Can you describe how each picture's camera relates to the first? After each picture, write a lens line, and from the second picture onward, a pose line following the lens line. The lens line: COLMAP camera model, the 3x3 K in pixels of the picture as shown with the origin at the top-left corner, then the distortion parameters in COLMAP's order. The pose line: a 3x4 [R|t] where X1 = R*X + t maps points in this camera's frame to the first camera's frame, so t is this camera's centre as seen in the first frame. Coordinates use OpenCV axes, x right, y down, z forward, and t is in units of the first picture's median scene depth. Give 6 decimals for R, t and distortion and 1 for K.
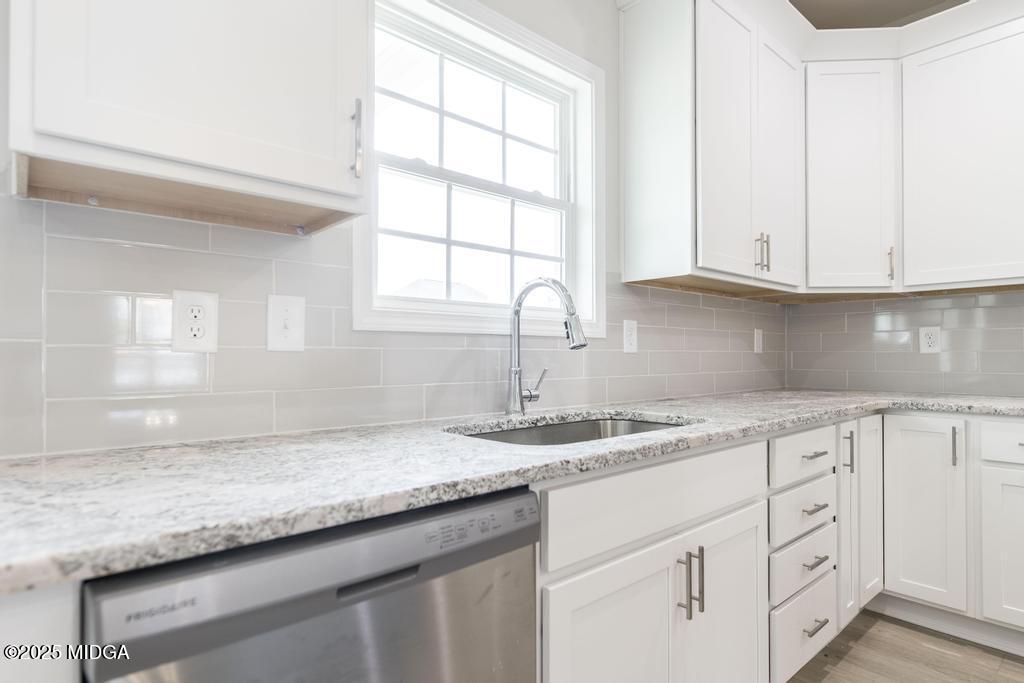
lens RADIAL K [[555.5, 0, 515.5], [0, 555.5, 342.3], [0, 0, 1]] dist [-0.000851, -0.000178]
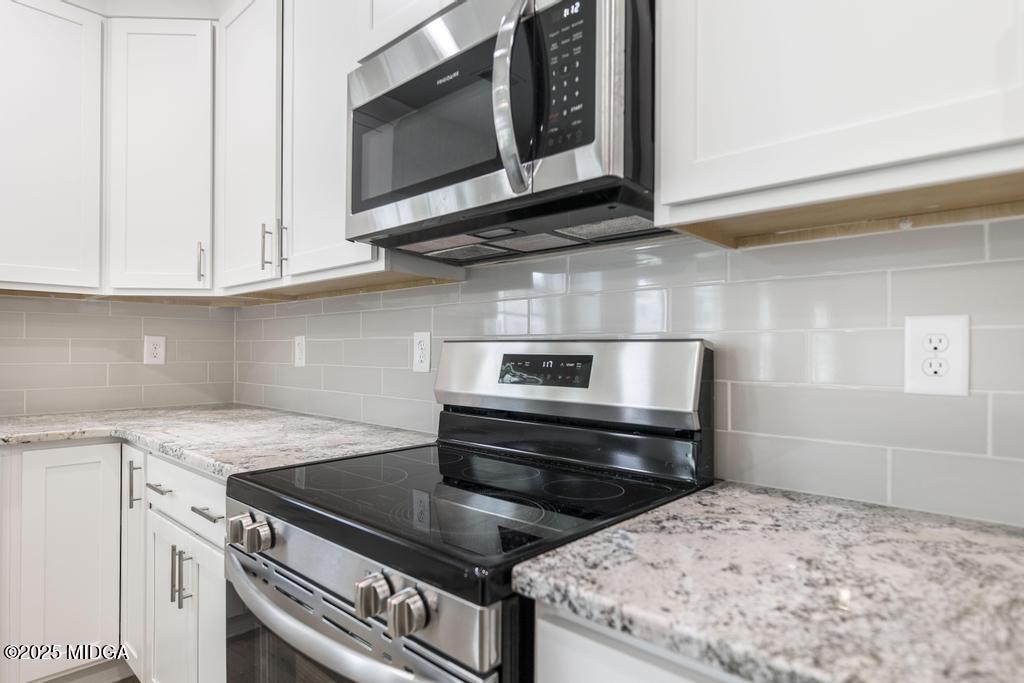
lens RADIAL K [[572.7, 0, 512.2], [0, 572.7, 343.2], [0, 0, 1]] dist [-0.005852, -0.000631]
pose [[0.995749, 0.004810, 0.091982, 1.265602], [-0.005519, 0.999957, 0.007456, -0.031786], [-0.091942, -0.007932, 0.995733, 0.101037]]
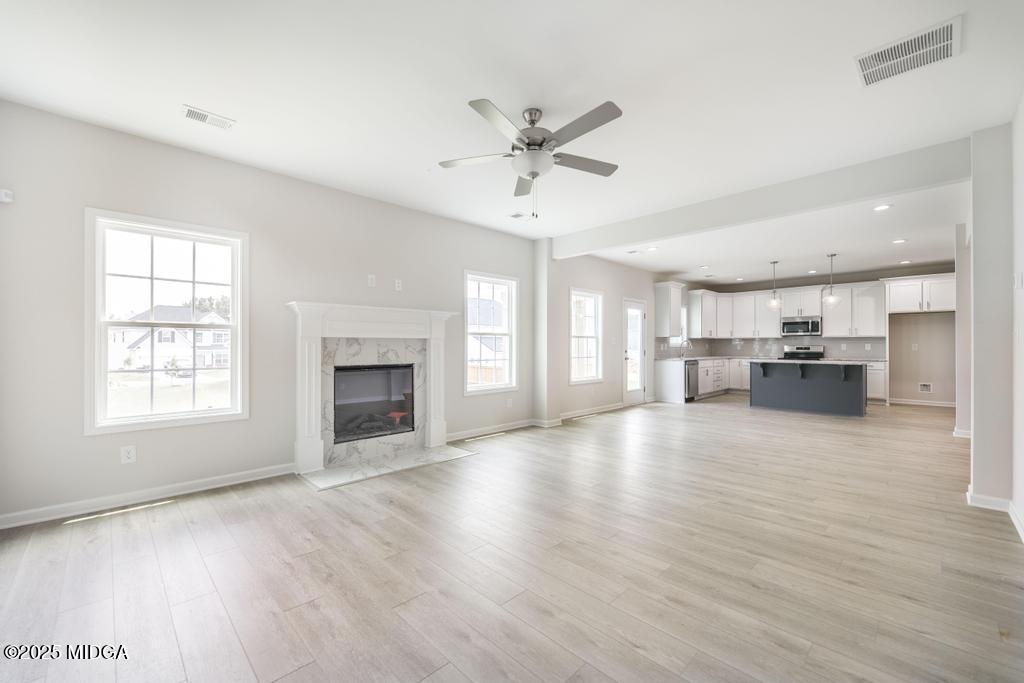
lens RADIAL K [[413.2, 0, 514.5], [0, 413.2, 339.6], [0, 0, 1]] dist [0.012096, 0.000359]
pose [[0.998904, 0.003927, 0.046642, -2.083401], [-0.004091, 0.999986, 0.003421, -0.098947], [-0.046628, -0.003608, 0.998906, -3.756574]]
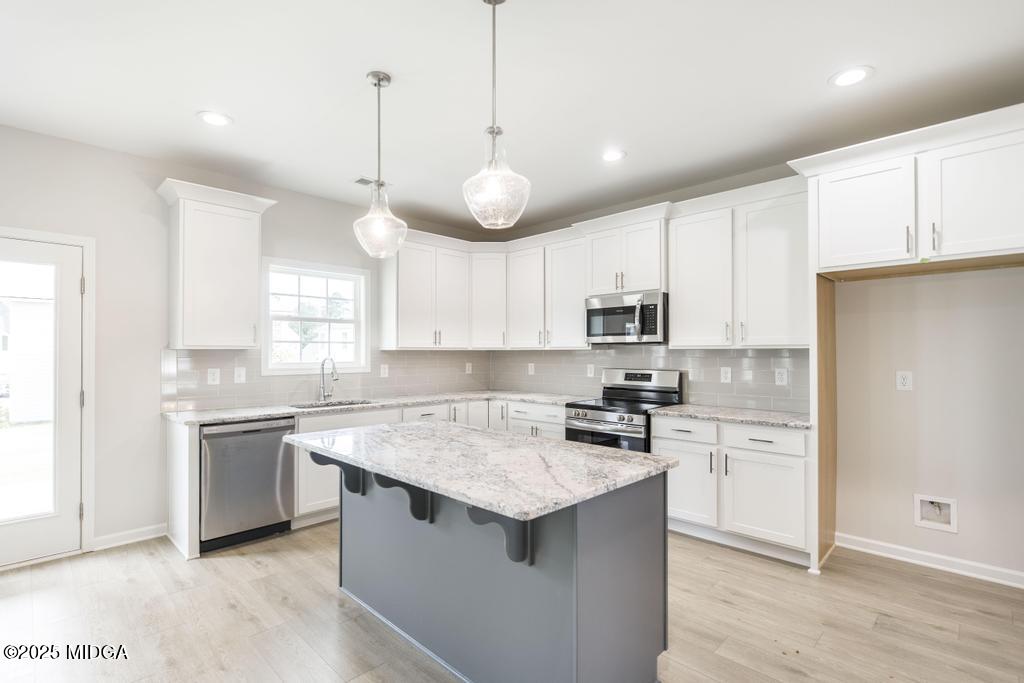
lens RADIAL K [[489.4, 0, 504.8], [0, 489.4, 346.7], [0, 0, 1]] dist [-0.004300, 0.000165]
pose [[0.999495, -0.002707, 0.031661, 0.724307], [0.002367, 0.999939, 0.010769, -0.152010], [-0.031688, -0.010688, 0.999441, -1.332814]]
